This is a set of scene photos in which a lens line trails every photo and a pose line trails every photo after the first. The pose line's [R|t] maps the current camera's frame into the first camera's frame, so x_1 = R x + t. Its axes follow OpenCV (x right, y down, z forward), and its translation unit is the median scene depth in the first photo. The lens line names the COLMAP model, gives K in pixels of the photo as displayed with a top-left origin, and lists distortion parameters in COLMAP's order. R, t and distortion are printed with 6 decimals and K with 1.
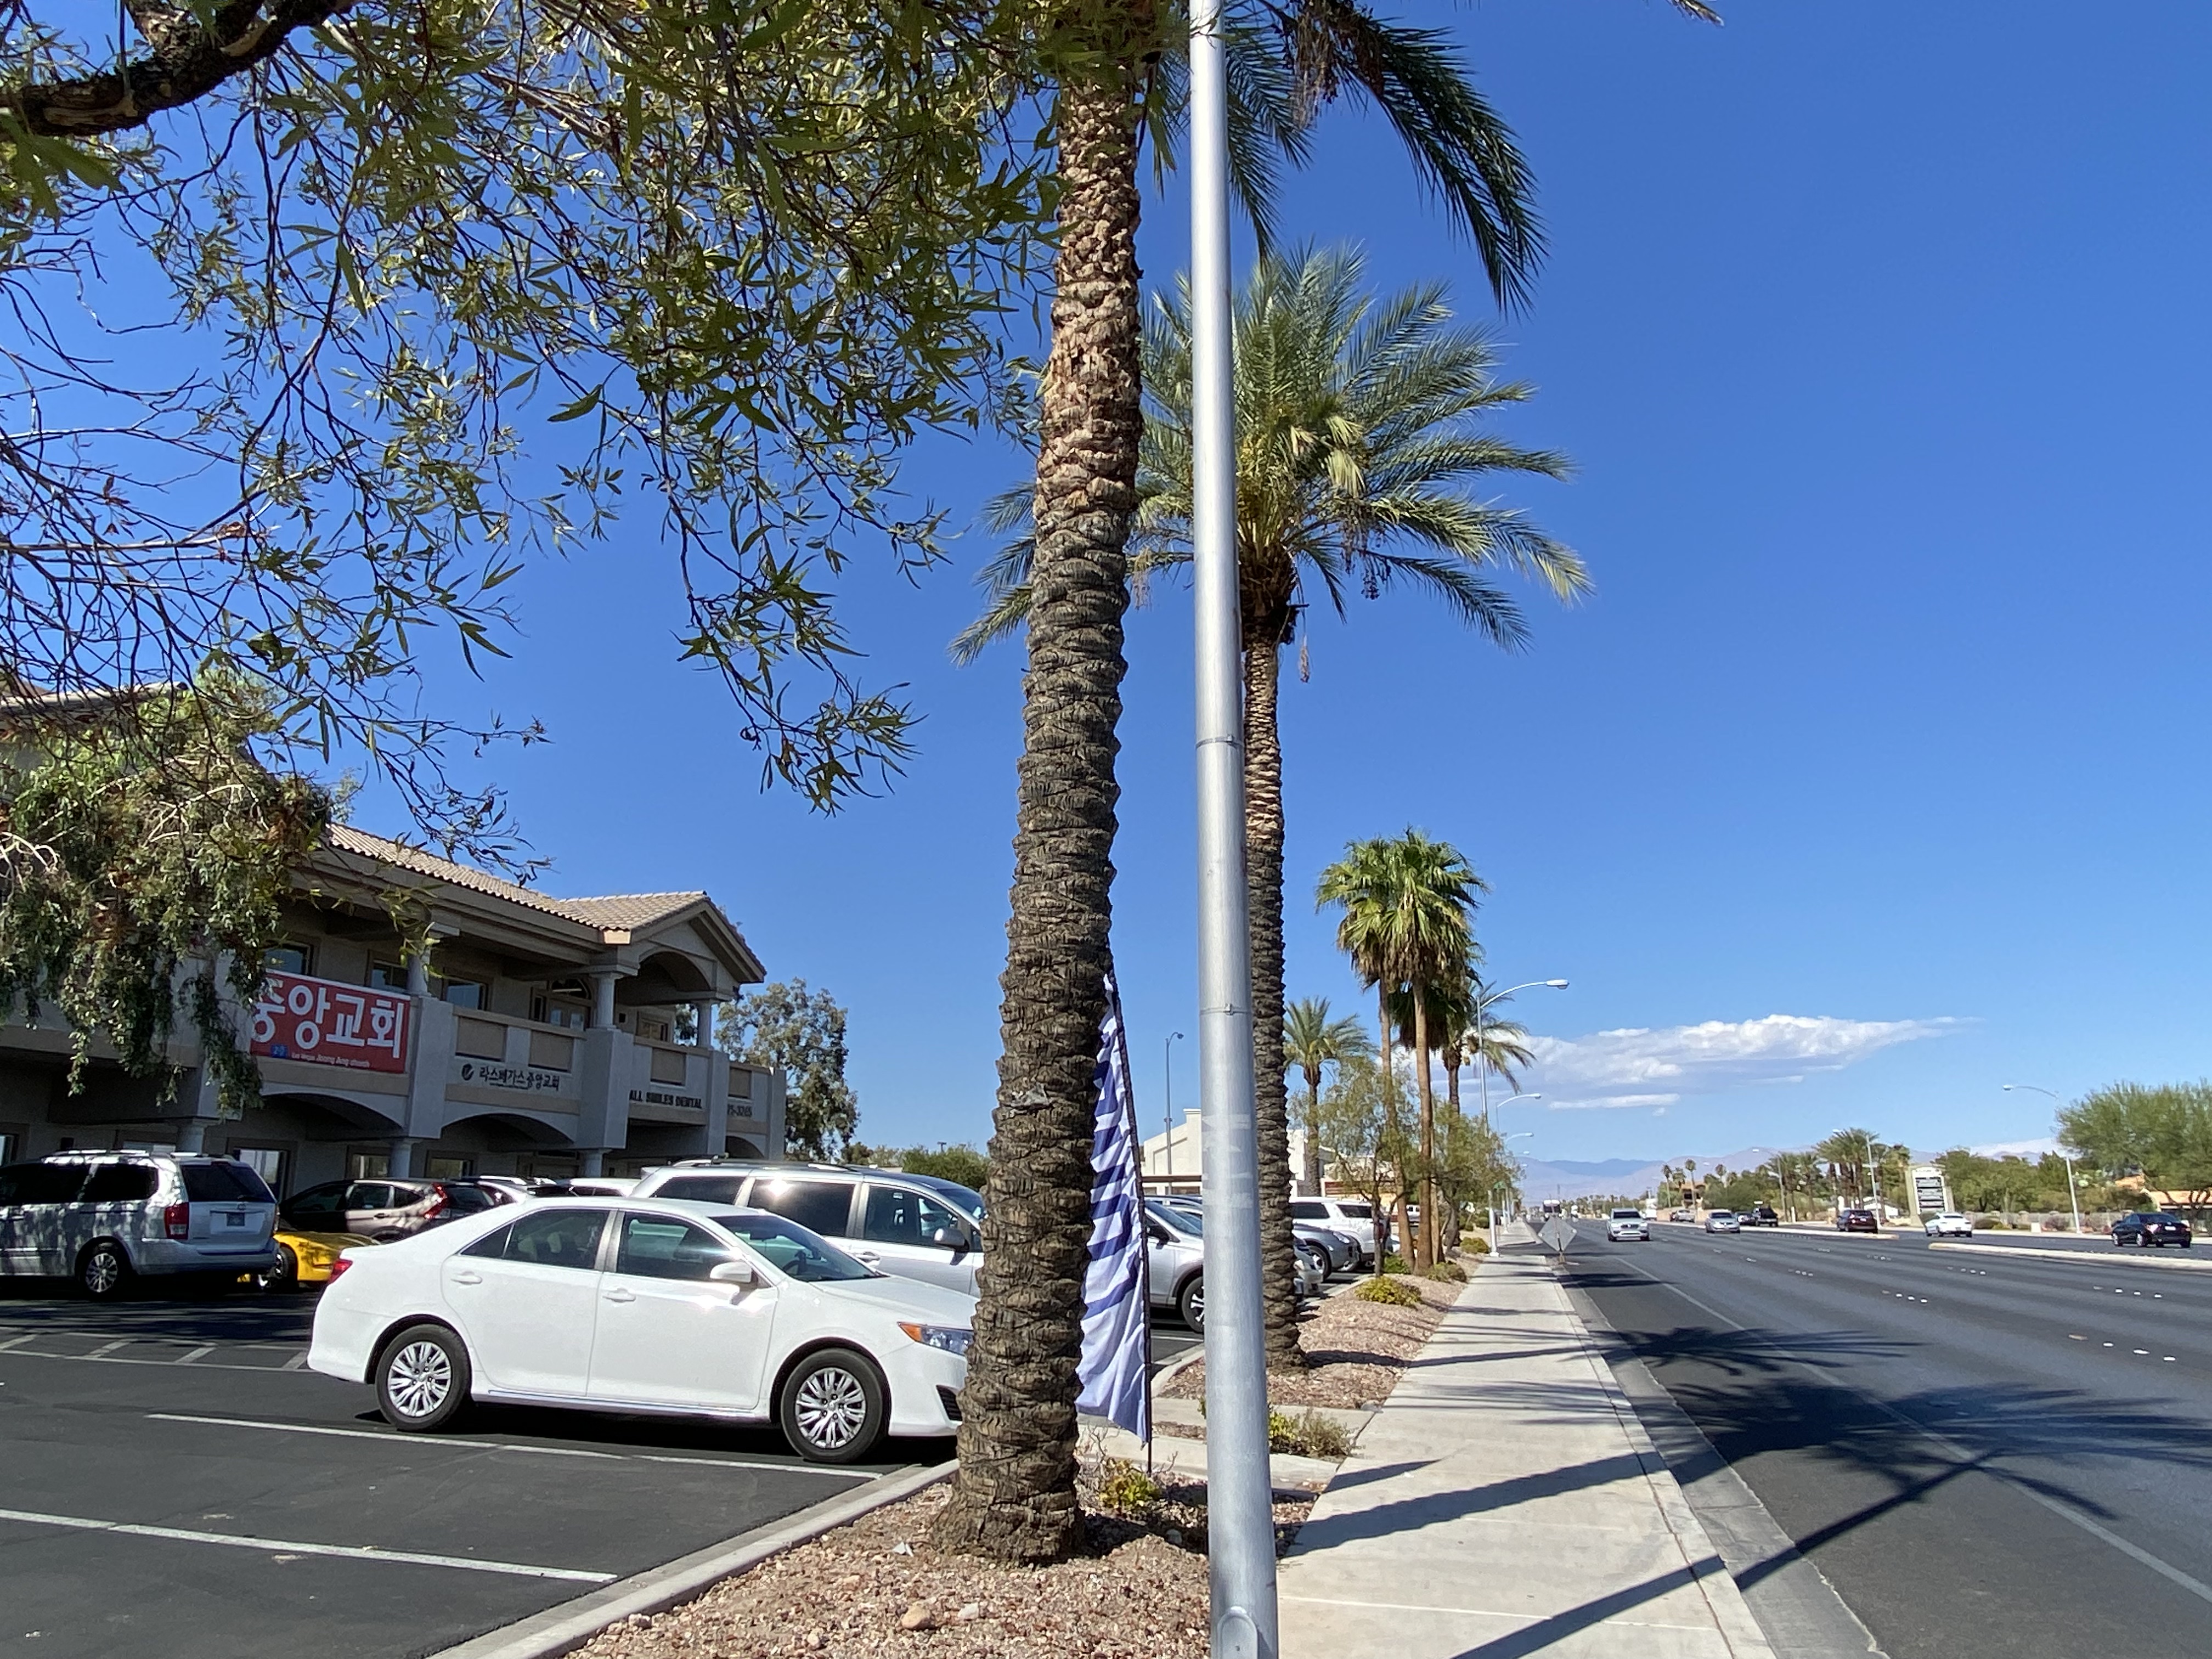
lens RADIAL K [[1542.0, 0, 1107.5], [0, 1542.0, 827.6], [0, 0, 1]] dist [0.011033, 0.001188]
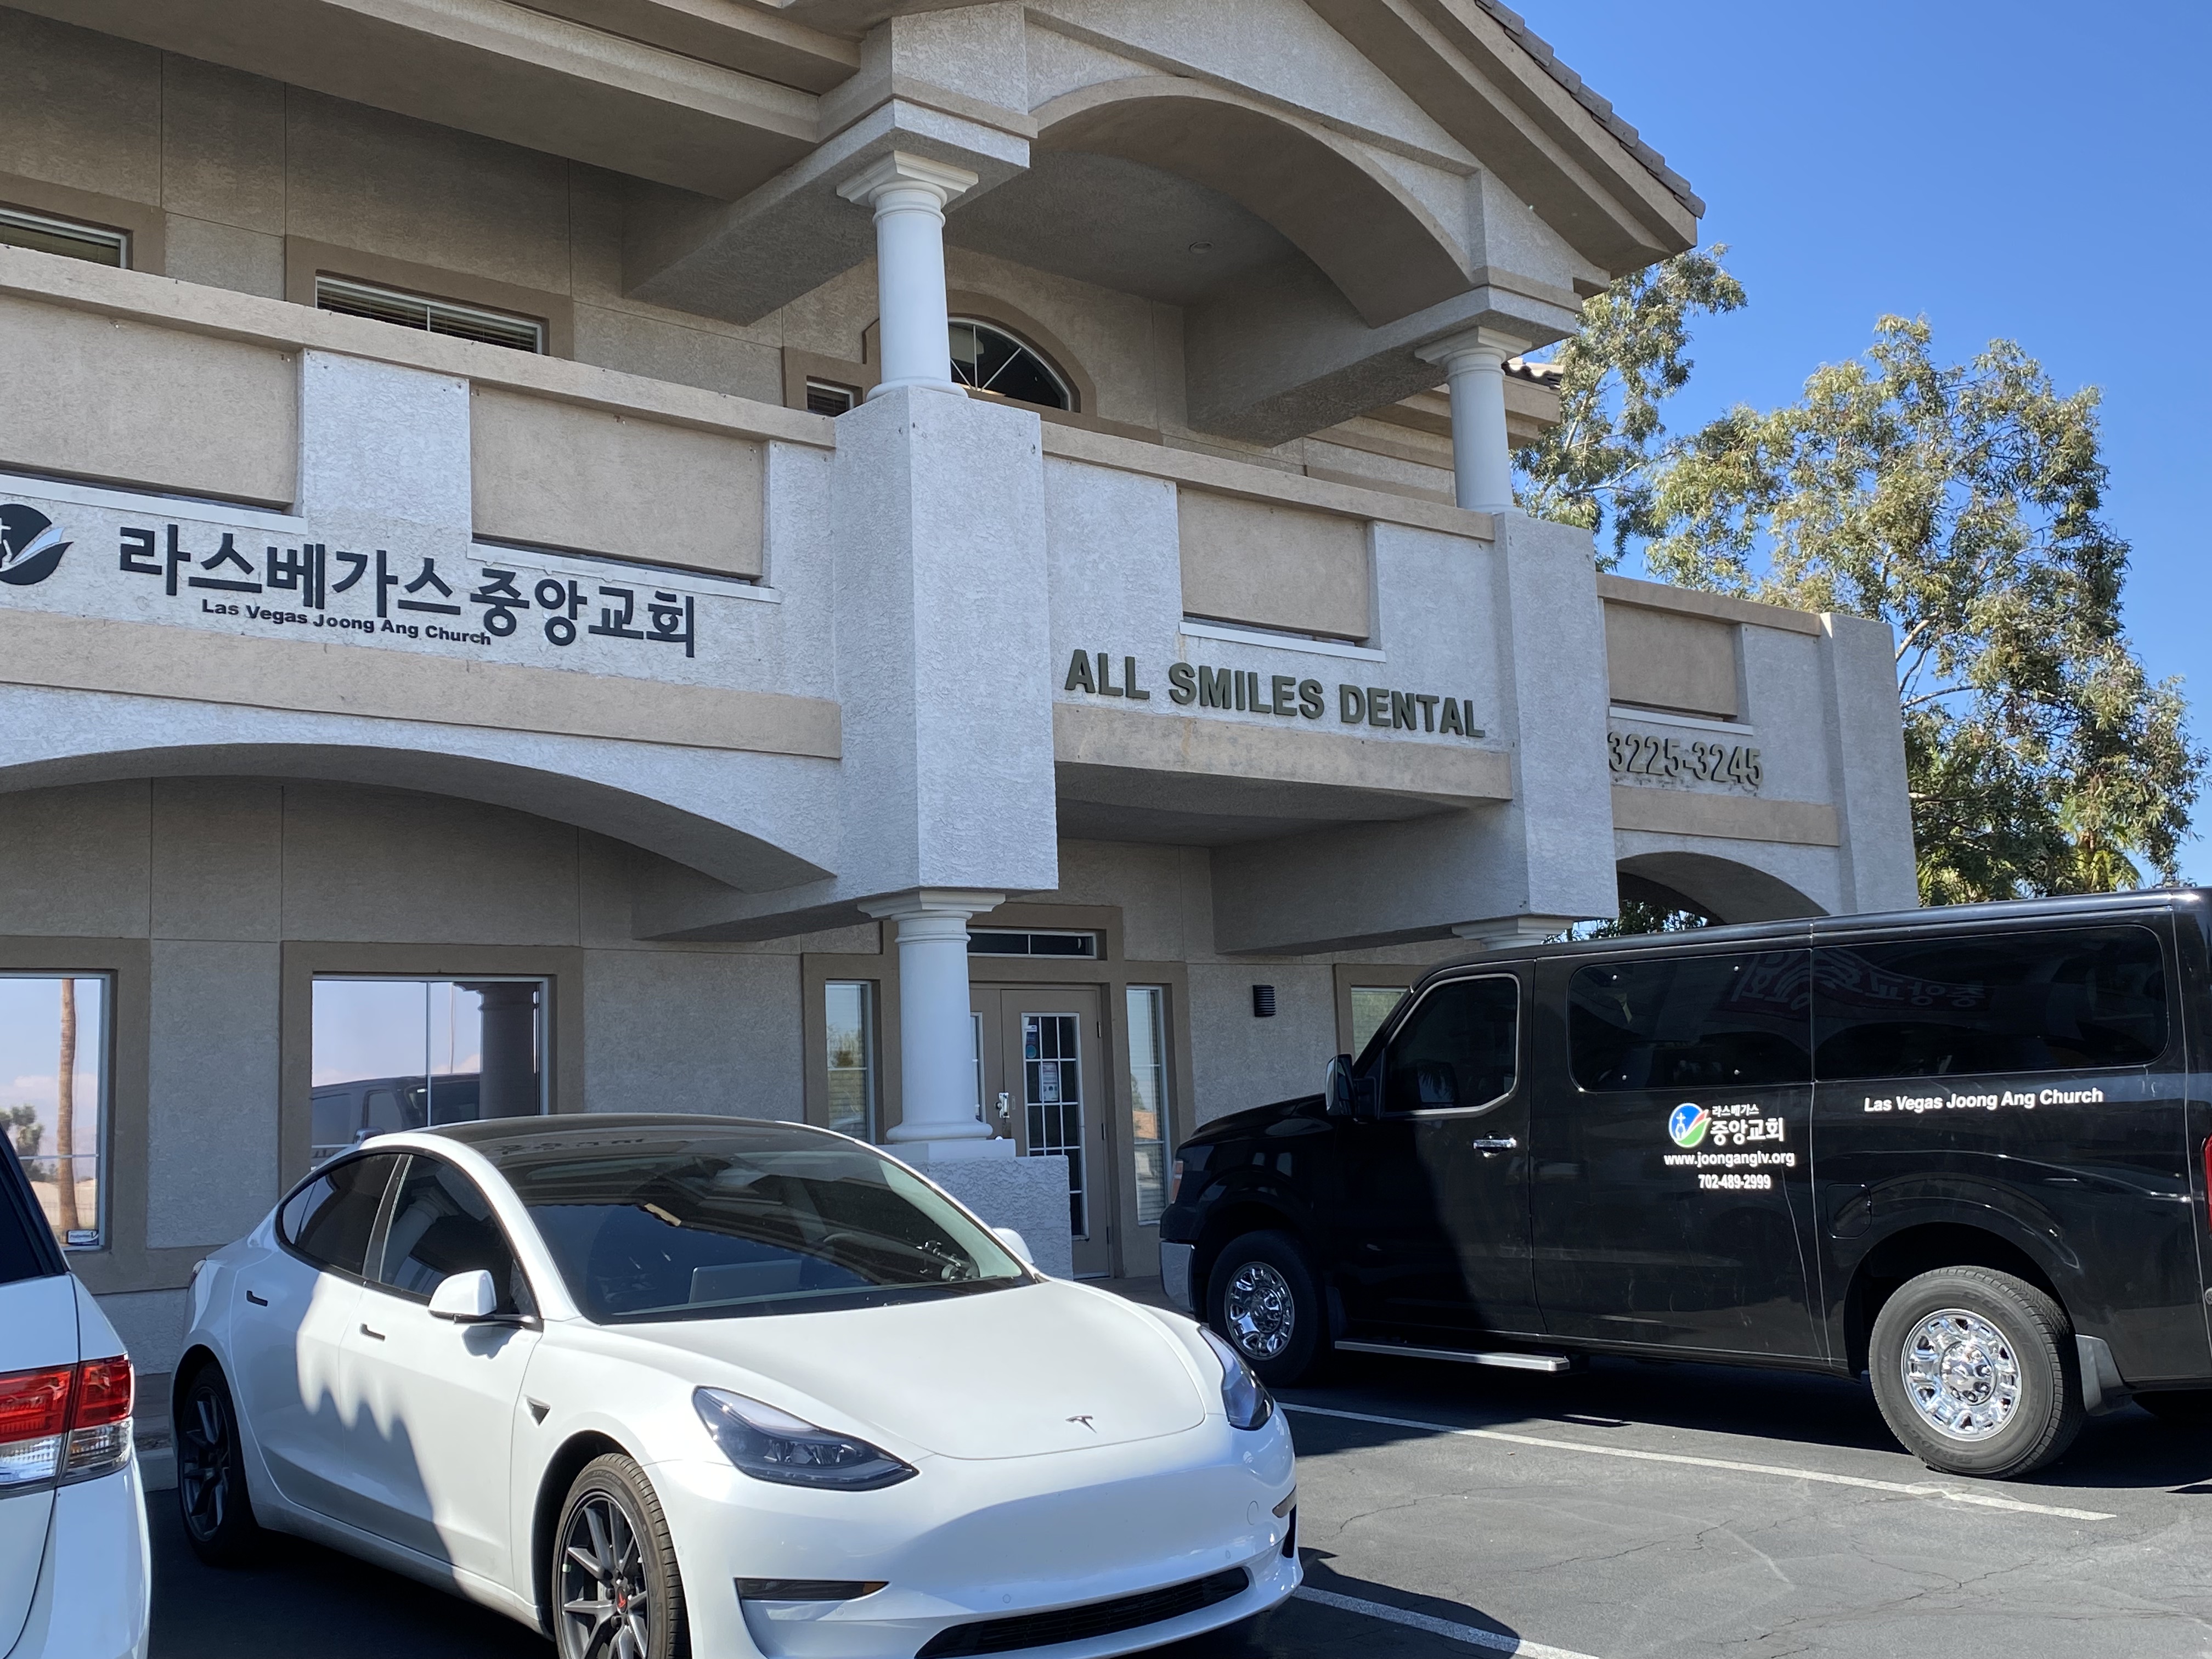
lens RADIAL K [[2205.4, 0, 1104.3], [0, 2205.4, 825.5], [0, 0, 1]] dist [0.084695, 0.000000]
pose [[0.804476, -0.097326, -0.585958, -0.099093], [0.173781, 0.981886, 0.075498, 0.155702], [0.567996, -0.162565, 0.806817, 0.658142]]
